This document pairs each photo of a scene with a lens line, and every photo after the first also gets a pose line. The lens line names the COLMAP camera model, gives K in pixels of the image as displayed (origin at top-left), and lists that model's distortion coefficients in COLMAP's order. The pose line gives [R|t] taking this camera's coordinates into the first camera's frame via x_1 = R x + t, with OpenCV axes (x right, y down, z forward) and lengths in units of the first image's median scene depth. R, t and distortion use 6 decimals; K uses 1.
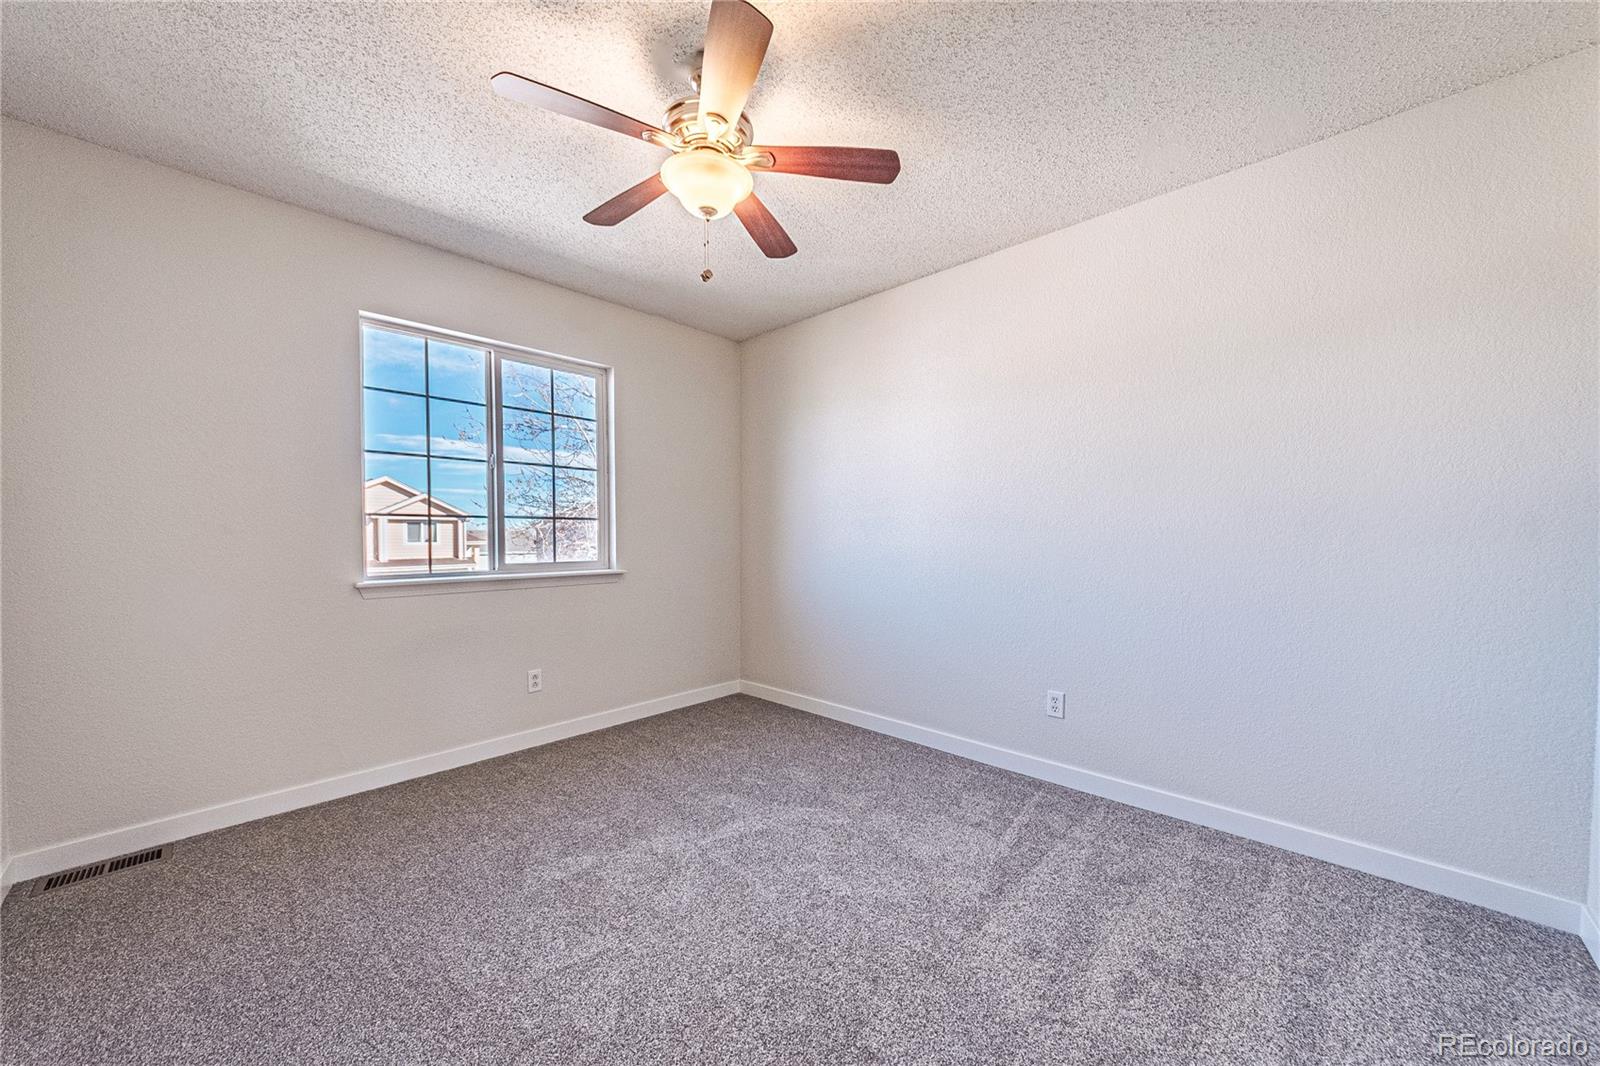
lens RADIAL K [[574.7, 0, 805.6], [0, 574.7, 542.3], [0, 0, 1]] dist [0.000586, -0.000016]
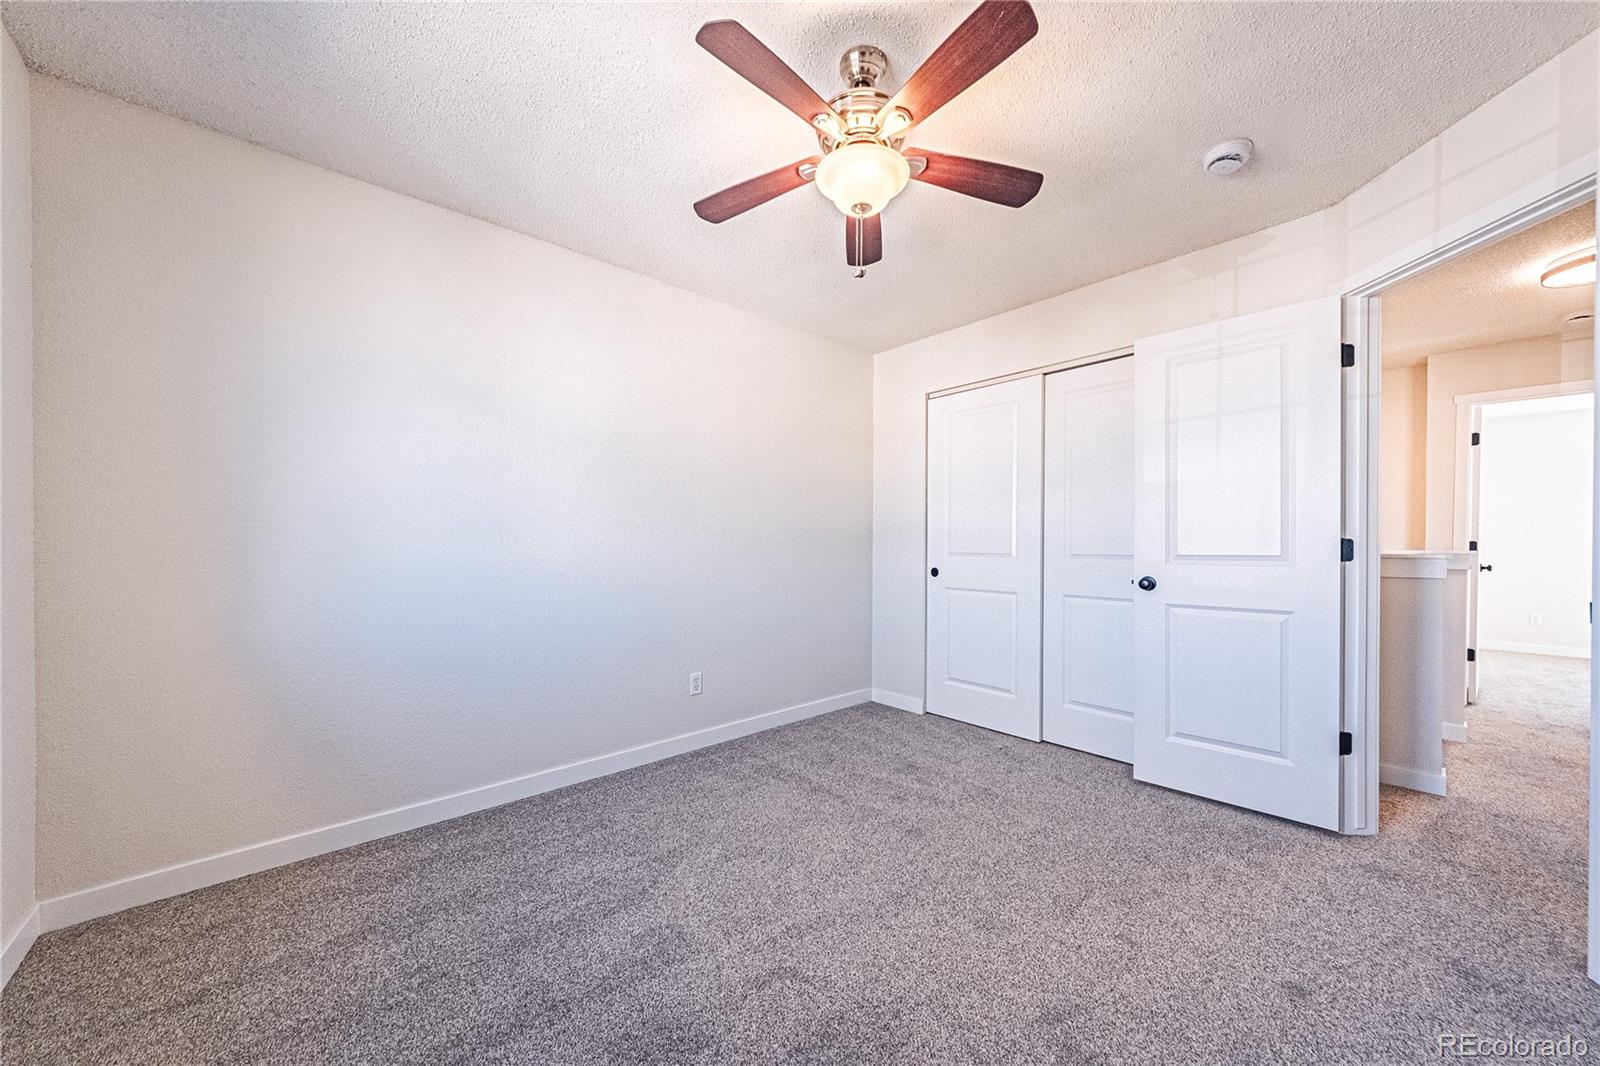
lens RADIAL K [[574.7, 0, 805.6], [0, 574.7, 542.3], [0, 0, 1]] dist [0.000586, -0.000016]
pose [[0.075026, -0.004114, 0.997173, -0.752261], [0.007738, 0.999964, 0.003543, -0.018133], [-0.997152, 0.007450, 0.075055, 0.677643]]
